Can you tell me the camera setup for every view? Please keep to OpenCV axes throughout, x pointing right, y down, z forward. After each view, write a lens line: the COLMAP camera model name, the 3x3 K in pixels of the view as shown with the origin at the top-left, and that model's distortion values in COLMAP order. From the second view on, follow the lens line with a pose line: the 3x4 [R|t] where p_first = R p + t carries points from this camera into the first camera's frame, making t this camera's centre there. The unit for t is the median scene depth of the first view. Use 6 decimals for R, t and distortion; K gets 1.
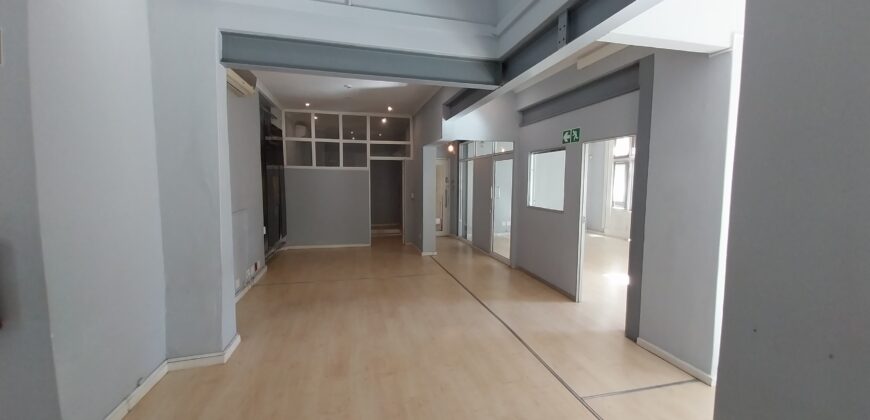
lens RADIAL K [[350.0, 0, 437.9], [0, 350.0, 200.0], [0, 0, 1]] dist [-0.000540, -0.000246]
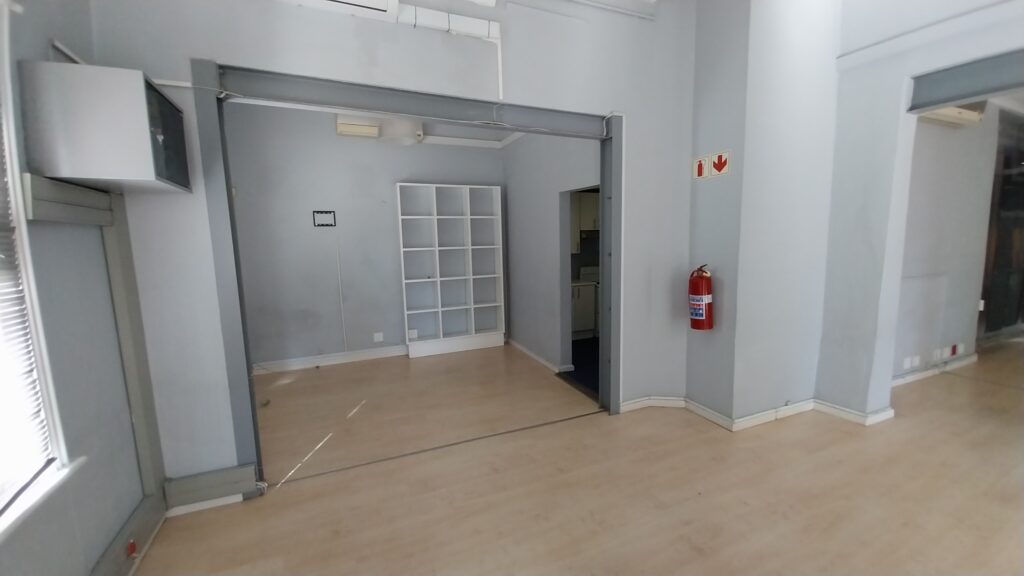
lens RADIAL K [[408.2, 0, 512.0], [0, 408.2, 288.0], [0, 0, 1]] dist [-0.002244, -0.000705]
pose [[0.157751, 0.117199, -0.980499, 0.284172], [-0.041066, 0.992852, 0.112068, -0.009537], [0.986625, 0.022587, 0.161436, -0.166684]]
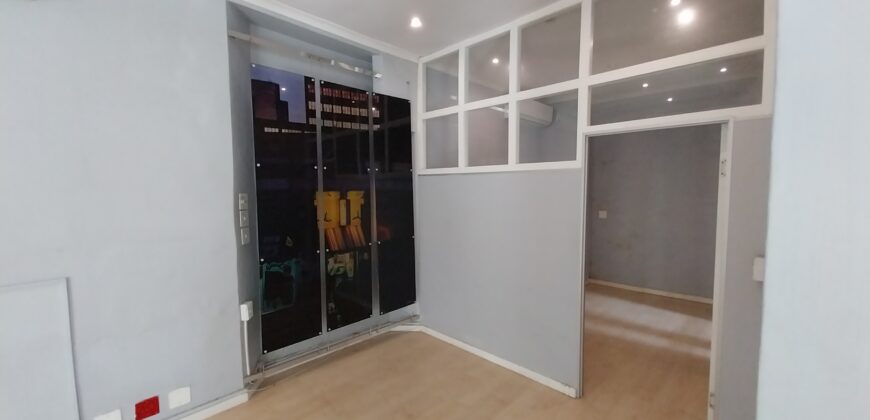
lens RADIAL K [[329.7, 0, 435.0], [0, 329.7, 210.0], [0, 0, 1]] dist [-0.000270, -0.000055]
pose [[0.520823, 0.048855, -0.852266, -0.007426], [-0.037569, 0.998706, 0.034291, -0.114322], [0.852838, 0.014159, 0.521984, 1.582902]]
